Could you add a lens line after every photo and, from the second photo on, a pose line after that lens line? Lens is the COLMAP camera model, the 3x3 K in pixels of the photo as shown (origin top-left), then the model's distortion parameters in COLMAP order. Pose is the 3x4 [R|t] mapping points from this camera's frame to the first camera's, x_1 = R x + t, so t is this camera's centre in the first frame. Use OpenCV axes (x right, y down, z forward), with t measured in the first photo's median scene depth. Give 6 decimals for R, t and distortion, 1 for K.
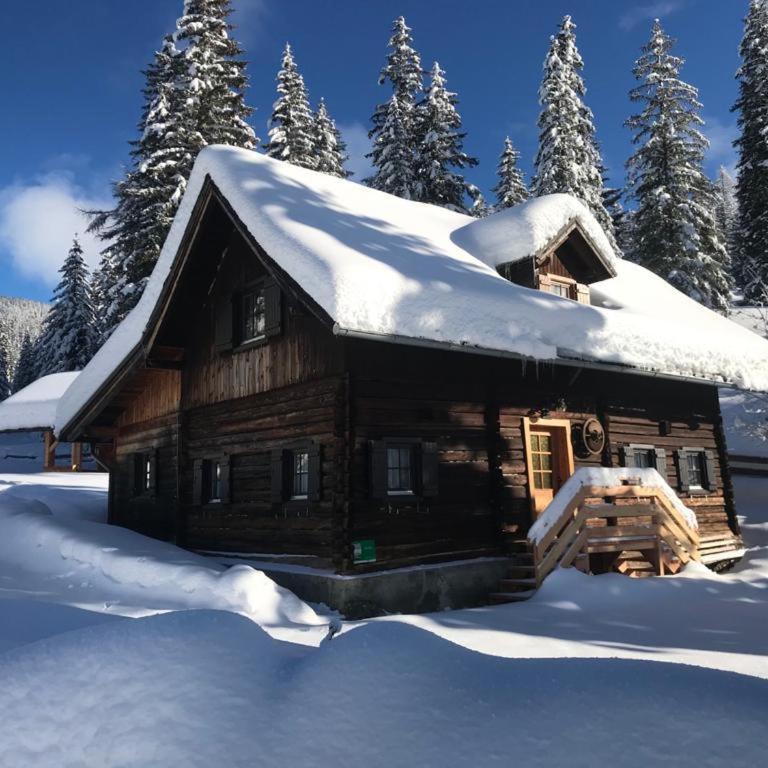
lens RADIAL K [[793.1, 0, 384.0], [0, 793.1, 384.0], [0, 0, 1]] dist [0.012170, -0.041745]
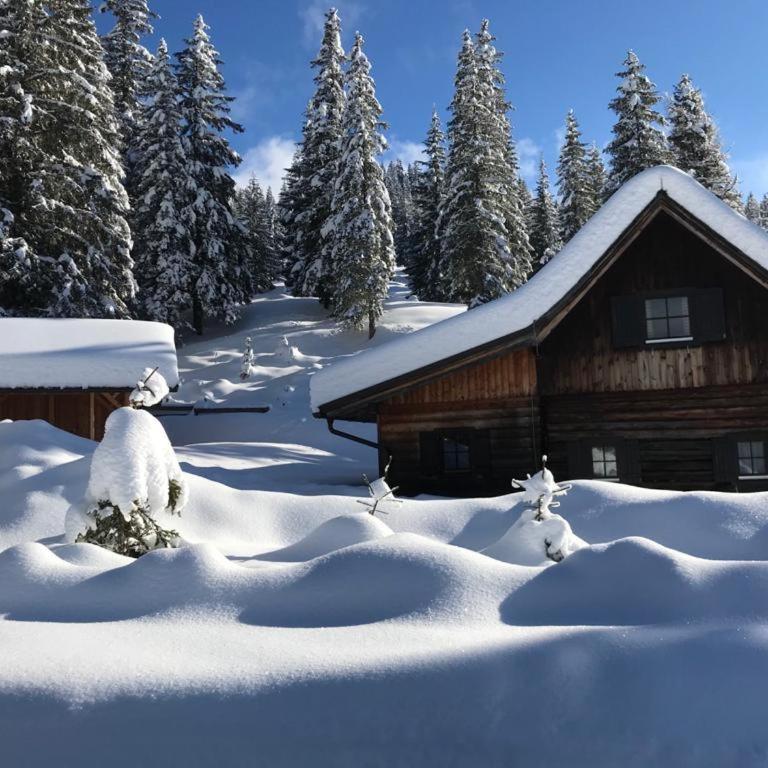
lens RADIAL K [[793.1, 0, 384.0], [0, 793.1, 384.0], [0, 0, 1]] dist [0.012170, -0.041745]
pose [[0.849747, 0.050509, 0.524766, -1.033593], [-0.072112, 0.997180, 0.020792, 0.012169], [-0.522236, -0.055510, 0.850993, 0.218686]]
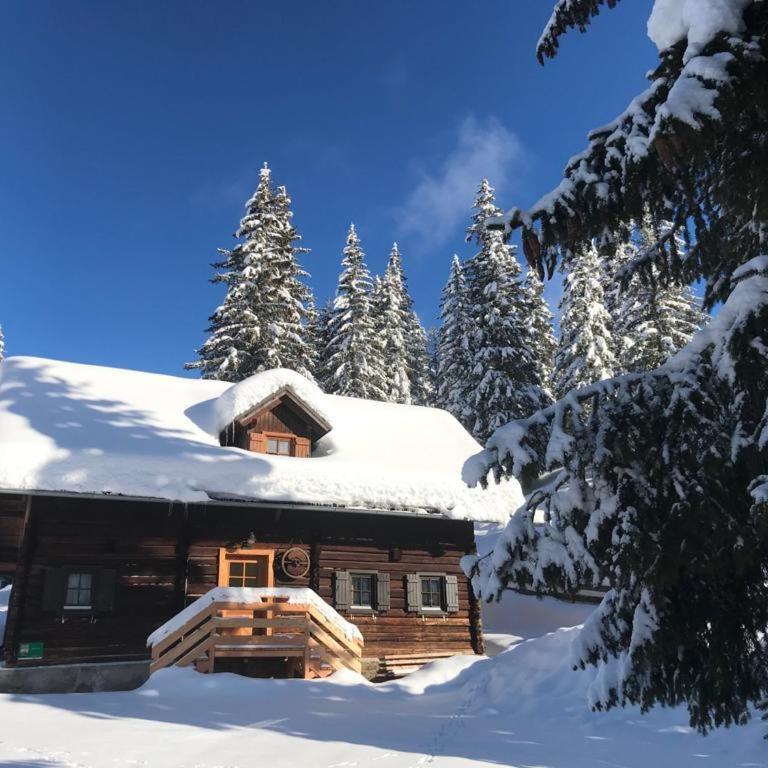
lens RADIAL K [[793.1, 0, 384.0], [0, 793.1, 384.0], [0, 0, 1]] dist [0.012170, -0.041745]
pose [[0.969640, -0.072374, -0.233582, 0.706822], [0.030325, 0.983414, -0.178820, 0.018159], [0.242650, 0.166307, 0.955753, -0.173773]]
